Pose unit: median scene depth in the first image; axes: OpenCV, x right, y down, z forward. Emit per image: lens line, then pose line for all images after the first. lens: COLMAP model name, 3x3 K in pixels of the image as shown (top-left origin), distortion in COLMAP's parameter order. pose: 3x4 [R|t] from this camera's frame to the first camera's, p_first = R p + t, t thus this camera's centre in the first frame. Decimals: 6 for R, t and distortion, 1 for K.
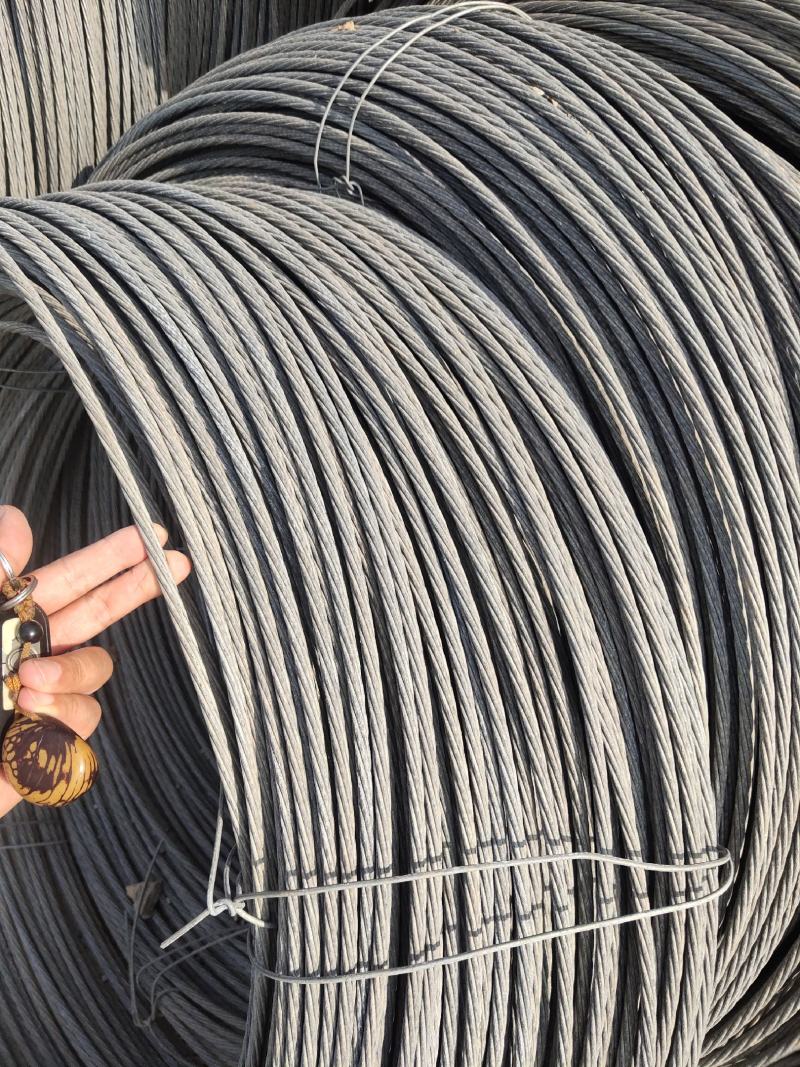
lens RADIAL K [[844.2, 0, 400.0], [0, 844.2, 533.5], [0, 0, 1]] dist [0.008483, -0.007075]
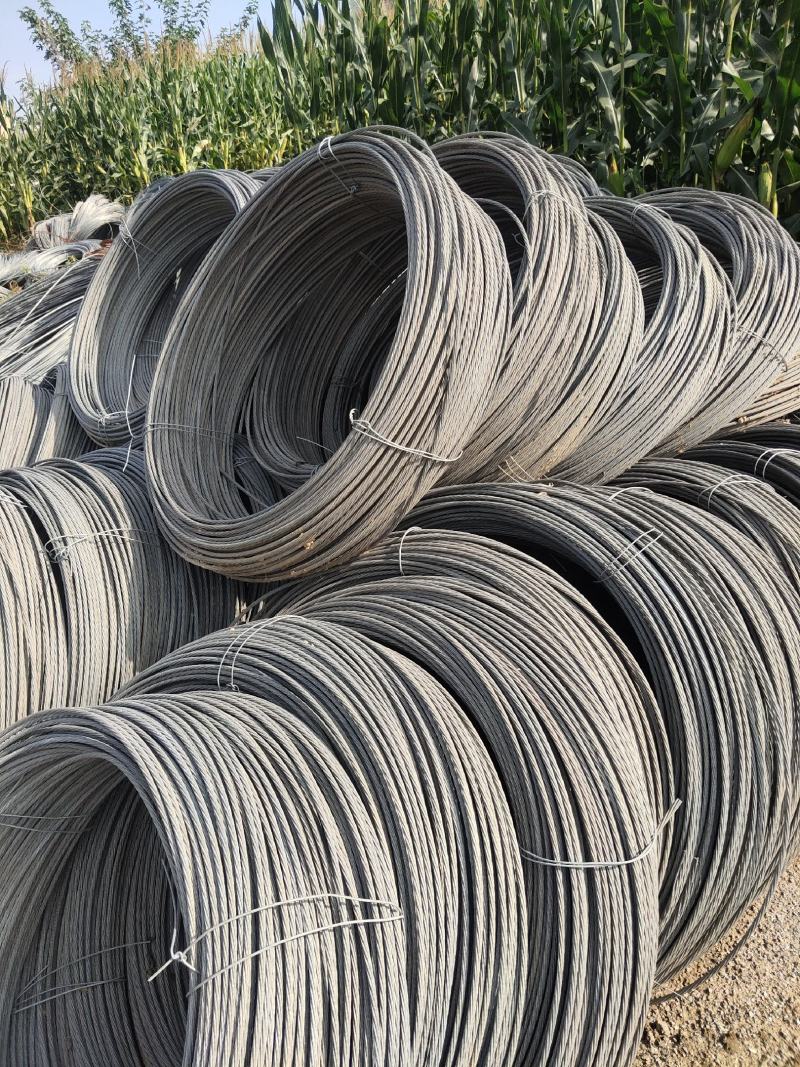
lens RADIAL K [[822.2, 0, 400.0], [0, 822.2, 533.5], [0, 0, 1]] dist [0.049066, -0.050150]
pose [[0.987486, -0.069833, 0.141404, 0.132128], [0.143322, 0.771508, -0.619867, 0.949183], [-0.065807, 0.632376, 0.771862, -1.349520]]
